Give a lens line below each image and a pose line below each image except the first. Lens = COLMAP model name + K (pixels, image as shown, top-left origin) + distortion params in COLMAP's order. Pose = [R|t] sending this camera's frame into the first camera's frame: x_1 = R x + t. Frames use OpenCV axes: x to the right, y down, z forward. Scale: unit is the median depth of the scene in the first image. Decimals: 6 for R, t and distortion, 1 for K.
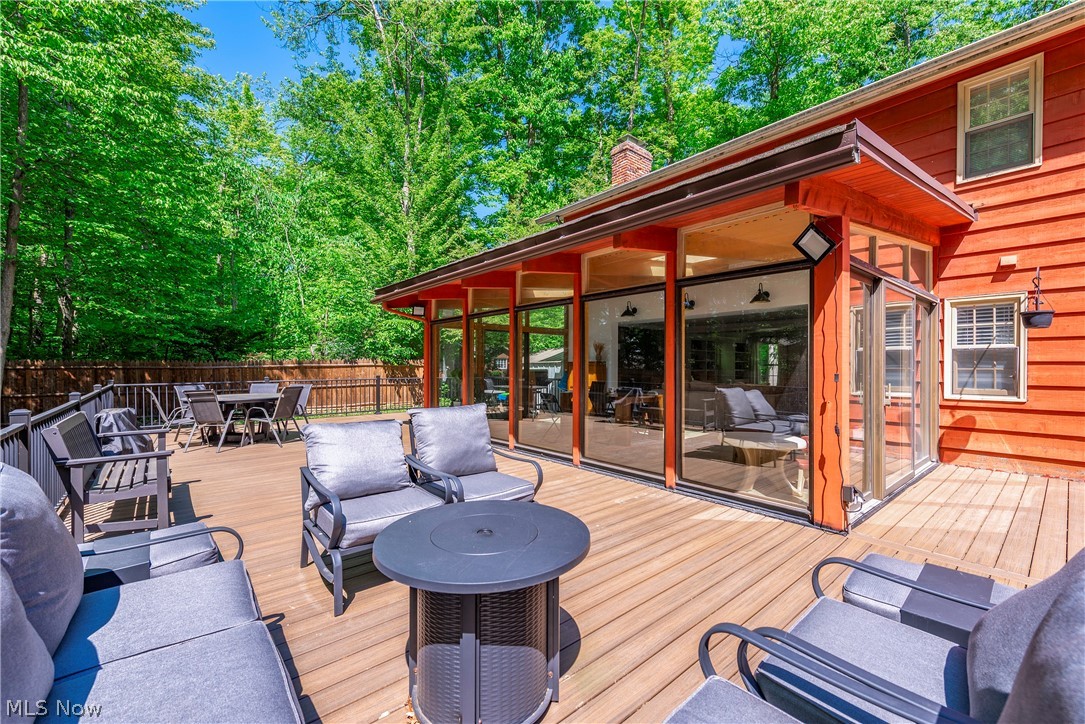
lens RADIAL K [[441.7, 0, 545.5], [0, 441.7, 363.0], [0, 0, 1]] dist [0.000109, -0.000005]
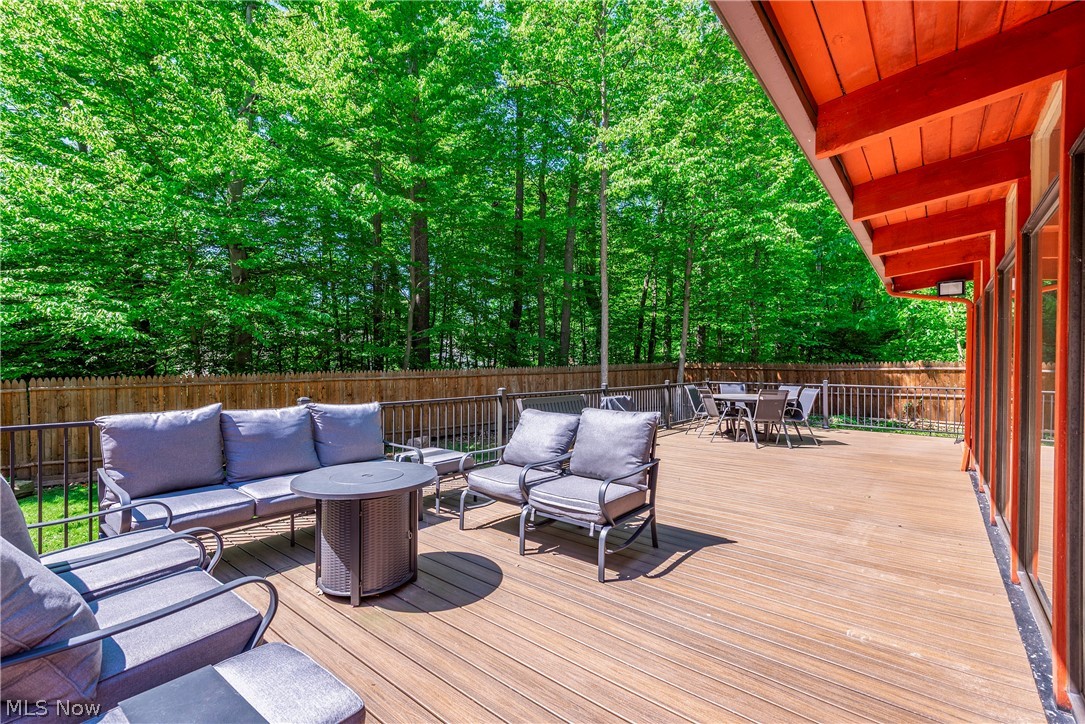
lens RADIAL K [[471.6, 0, 543.7], [0, 471.6, 364.9], [0, 0, 1]] dist [0.005509, -0.002002]
pose [[0.175786, 0.004295, -0.984419, 0.398403], [-0.004316, 0.999984, 0.003592, -0.003463], [0.984419, 0.003618, 0.175801, 0.327301]]
